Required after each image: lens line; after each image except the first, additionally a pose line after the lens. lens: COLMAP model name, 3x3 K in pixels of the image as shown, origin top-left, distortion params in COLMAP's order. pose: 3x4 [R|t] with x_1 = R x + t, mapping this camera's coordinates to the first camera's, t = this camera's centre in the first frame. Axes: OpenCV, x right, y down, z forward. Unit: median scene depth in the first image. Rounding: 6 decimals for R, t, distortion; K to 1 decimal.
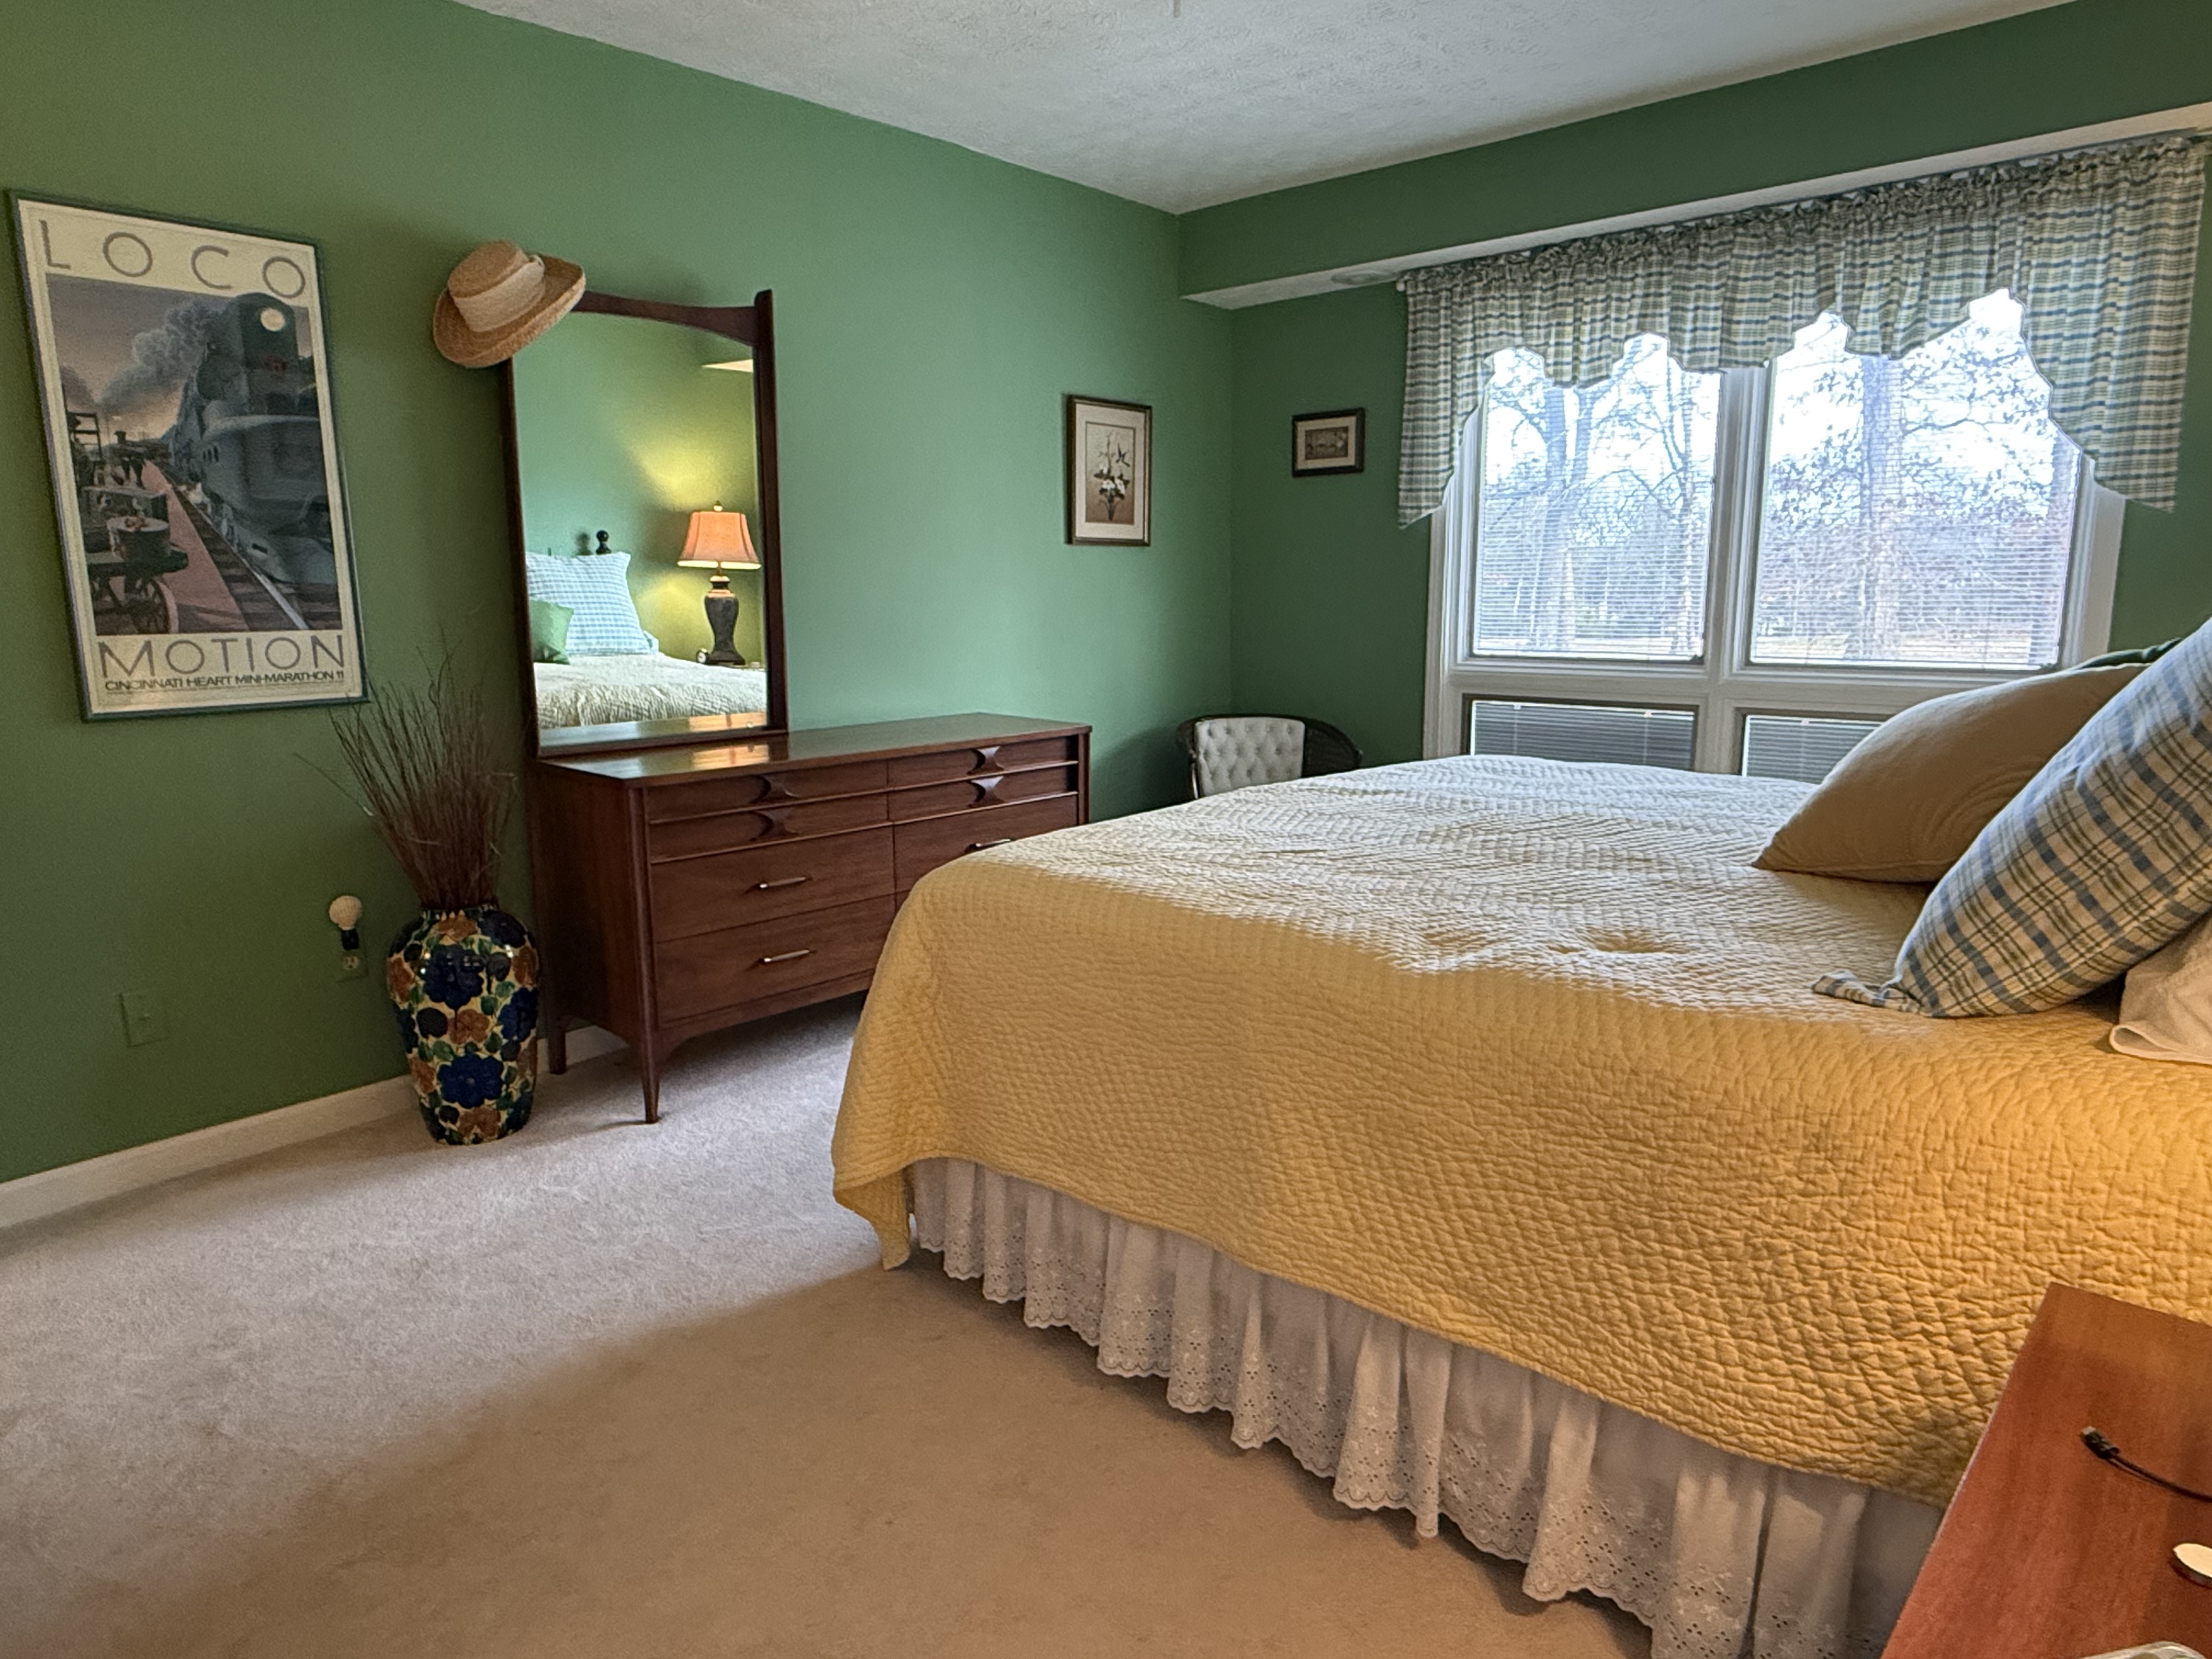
lens RADIAL K [[1360.0, 0, 1116.0], [0, 1360.0, 830.6], [0, 0, 1]] dist [-0.002180, 0.002898]
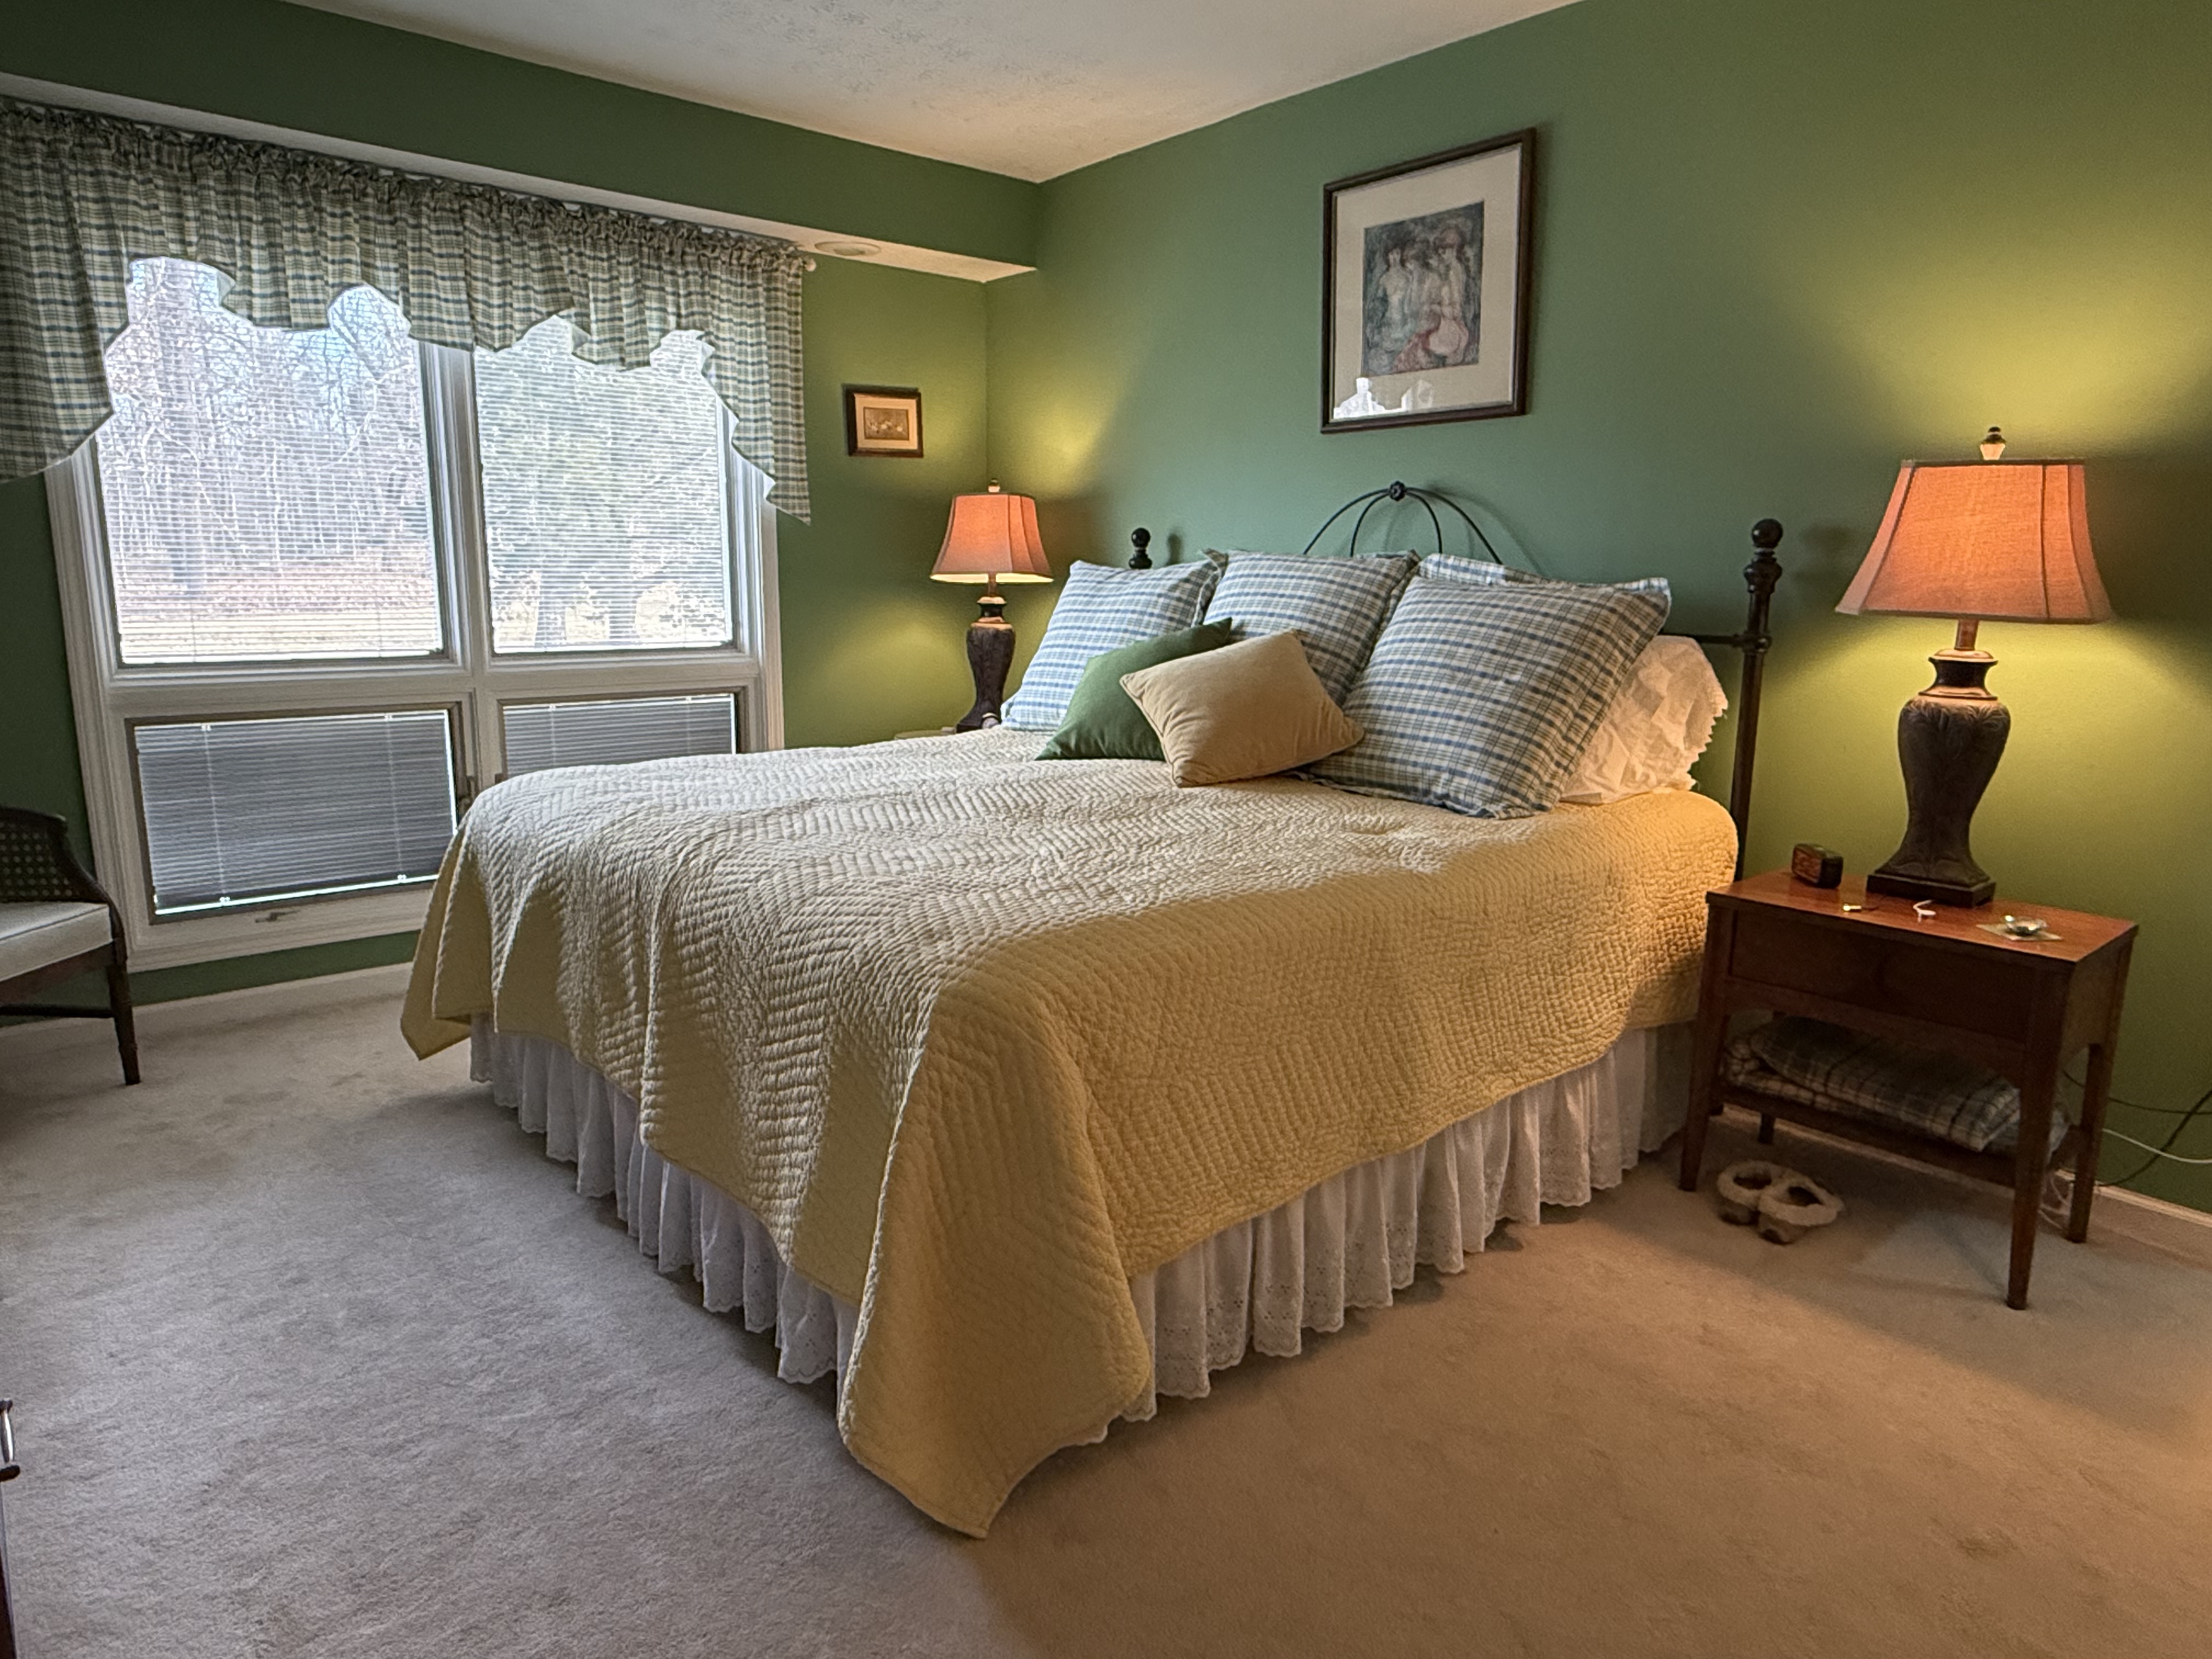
lens RADIAL K [[1360.0, 0, 1117.7], [0, 1360.0, 826.3], [0, 0, 1]] dist [-0.002180, 0.002898]
pose [[0.114056, -0.179828, 0.977063, -0.538730], [0.157747, 0.974282, 0.160902, -0.103907], [-0.980871, 0.135777, 0.139490, 0.514337]]
